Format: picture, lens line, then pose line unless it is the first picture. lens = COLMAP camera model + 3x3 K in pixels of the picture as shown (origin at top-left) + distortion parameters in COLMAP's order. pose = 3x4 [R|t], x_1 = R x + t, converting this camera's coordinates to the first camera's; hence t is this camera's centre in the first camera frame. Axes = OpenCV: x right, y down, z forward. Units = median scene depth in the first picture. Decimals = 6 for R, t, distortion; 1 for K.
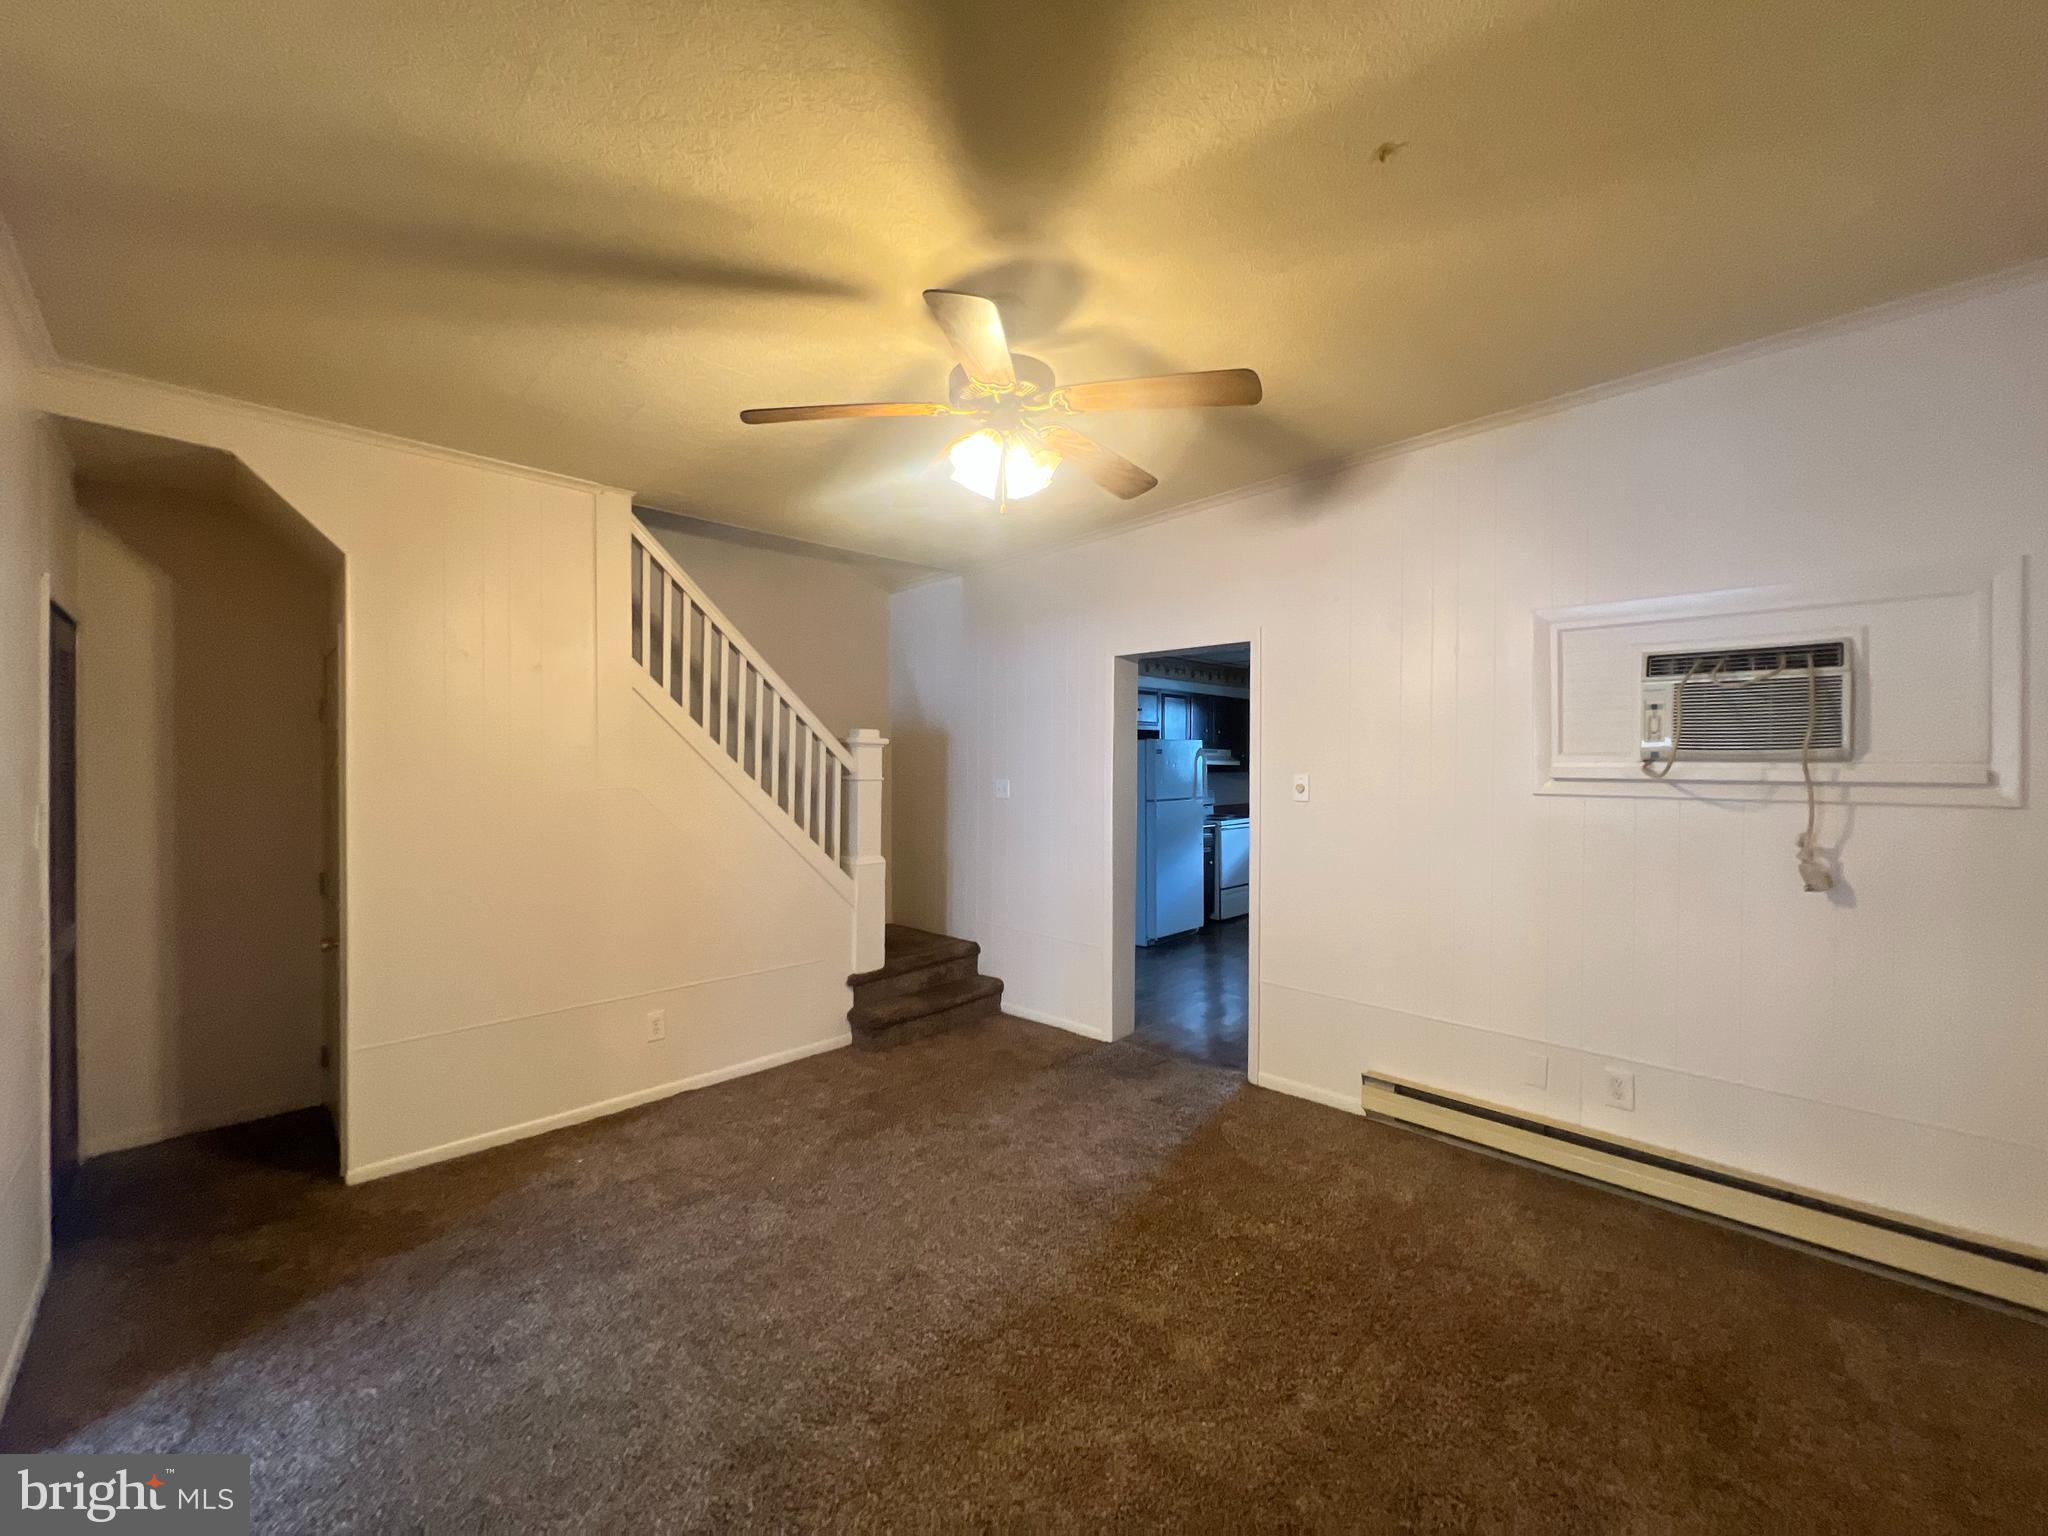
lens RADIAL K [[821.0, 0, 1020.1], [0, 821.0, 766.6], [0, 0, 1]] dist [-0.002532, 0.000382]
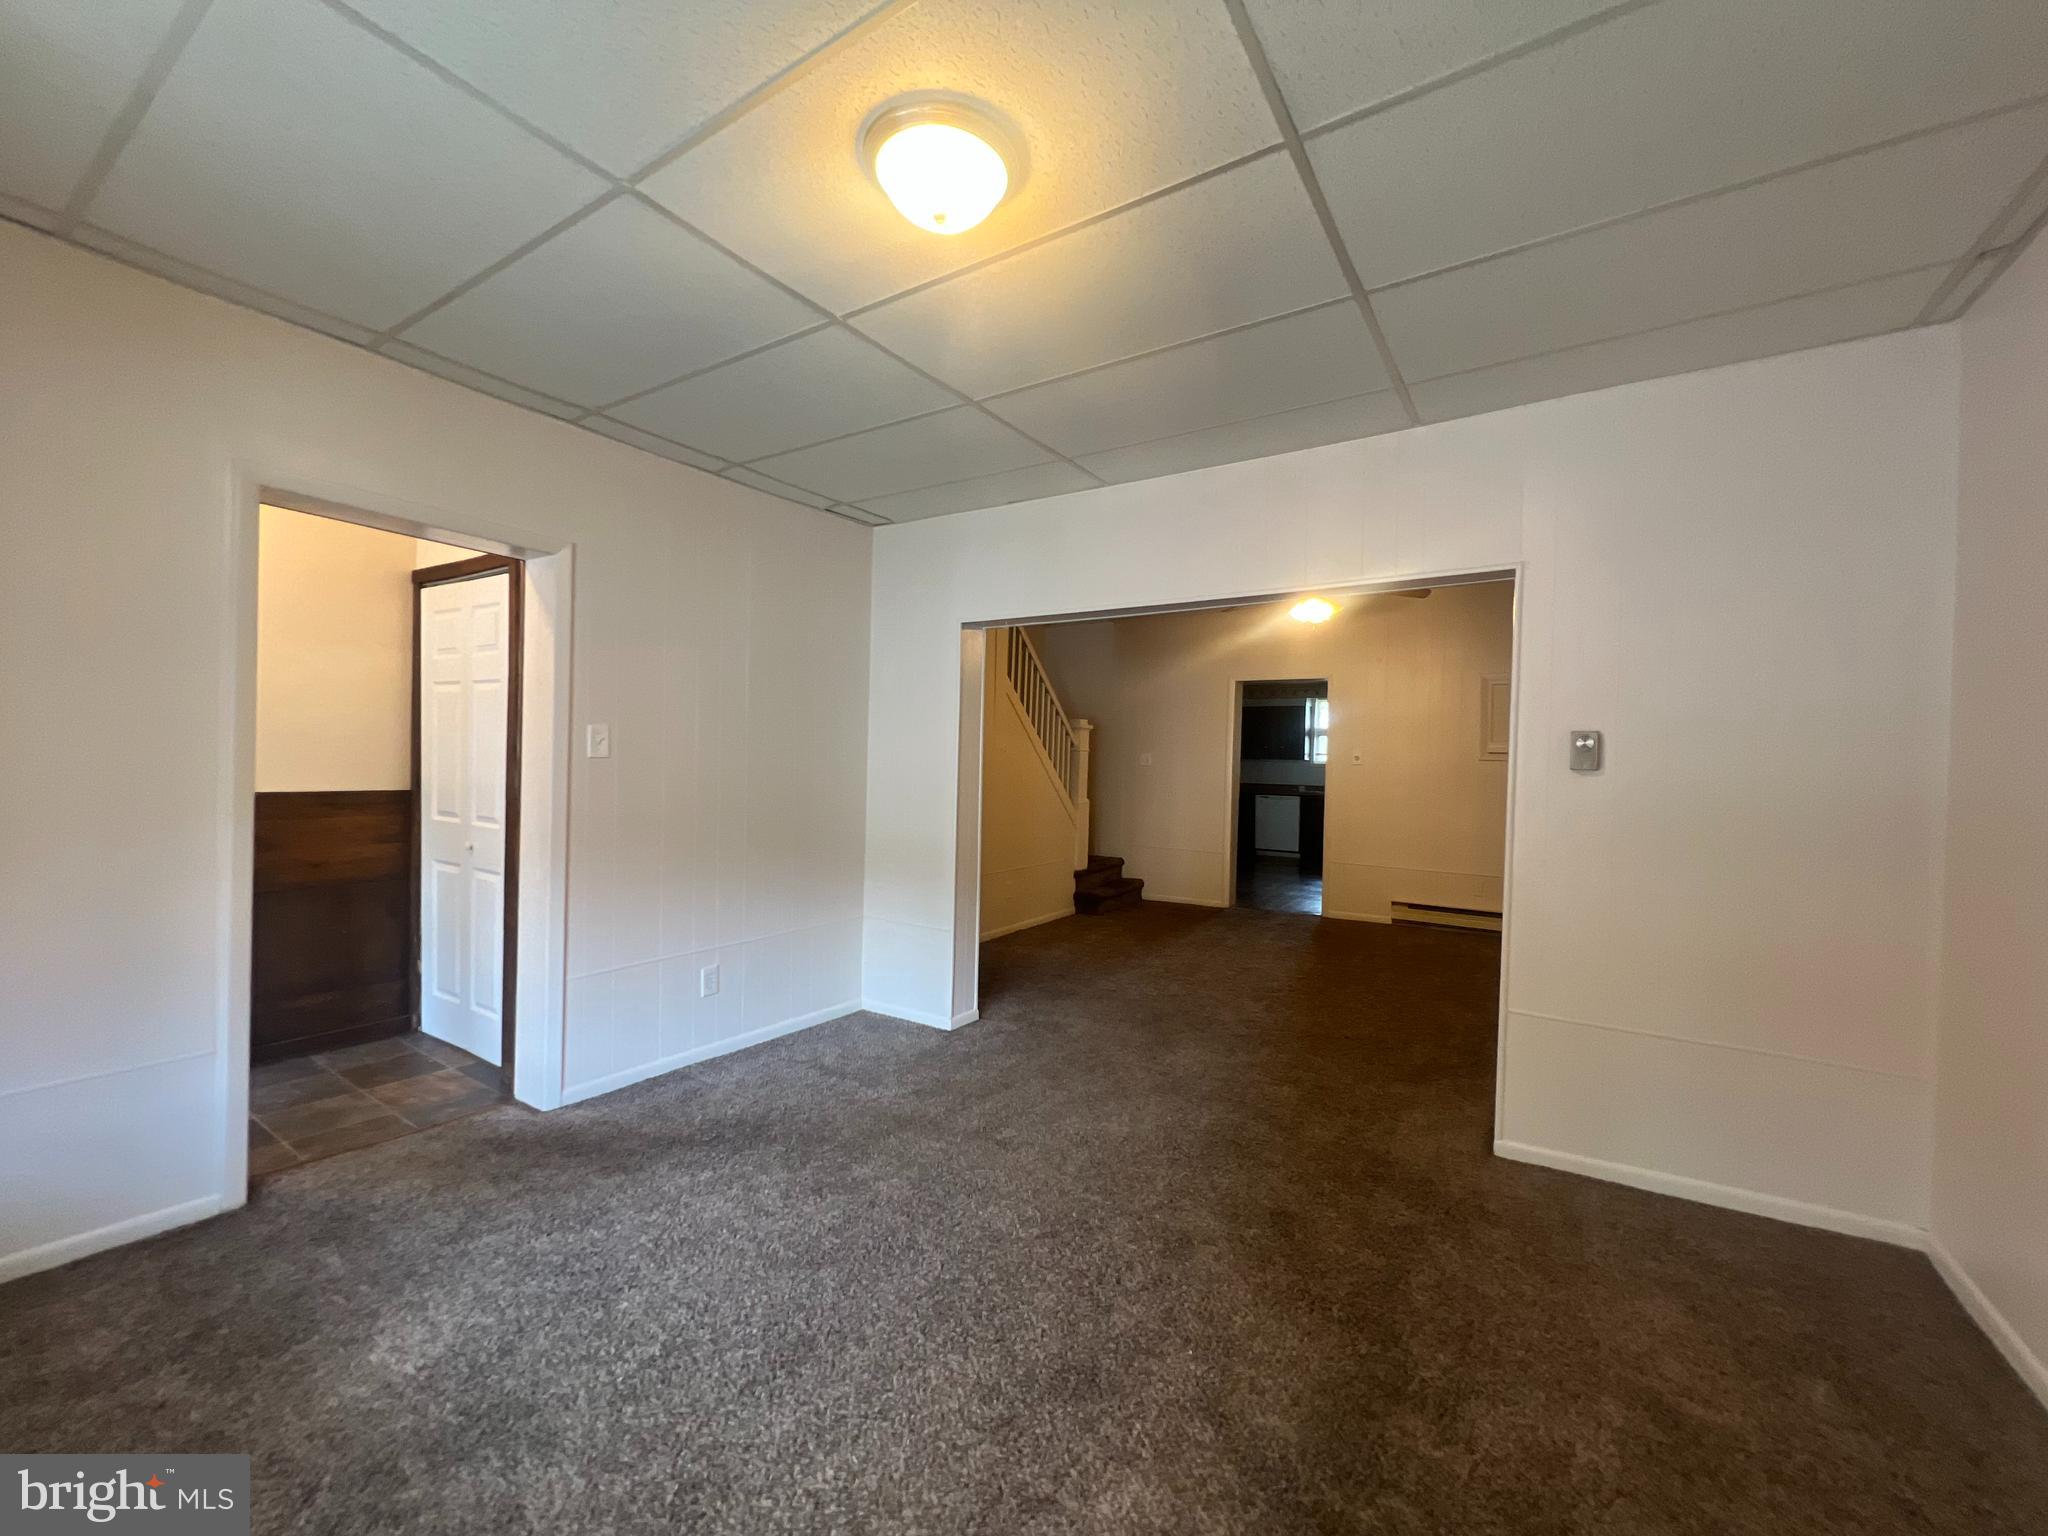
lens RADIAL K [[821.0, 0, 1020.1], [0, 821.0, 766.6], [0, 0, 1]] dist [-0.002532, 0.000382]
pose [[0.975518, 0.023529, 0.218656, -0.664415], [-0.023606, 0.999719, -0.002261, 0.054788], [-0.218648, -0.002956, 0.975799, -0.547361]]
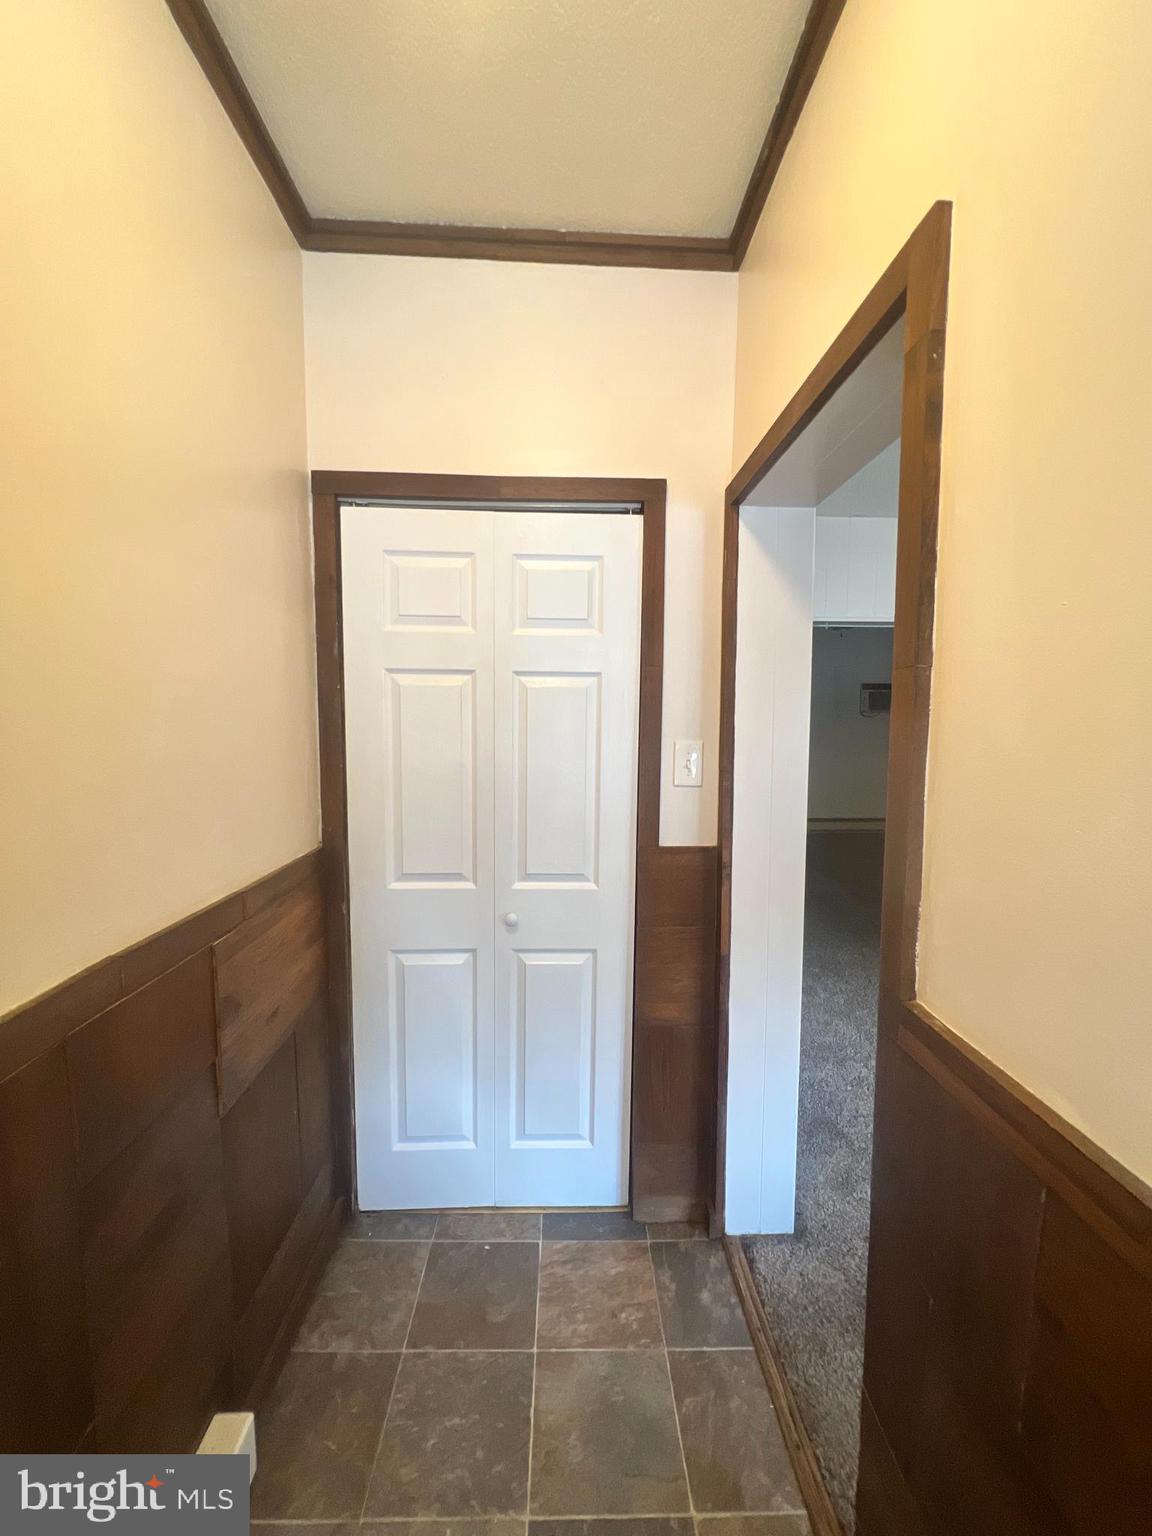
lens RADIAL K [[607.1, 0, 572.4], [0, 607.1, 761.9], [0, 0, 1]] dist [-0.000868, 0.000037]
pose [[0.685455, -0.052892, 0.726191, -1.322888], [0.007768, 0.997833, 0.065345, 0.011447], [-0.728073, -0.039150, 0.684380, 0.108069]]
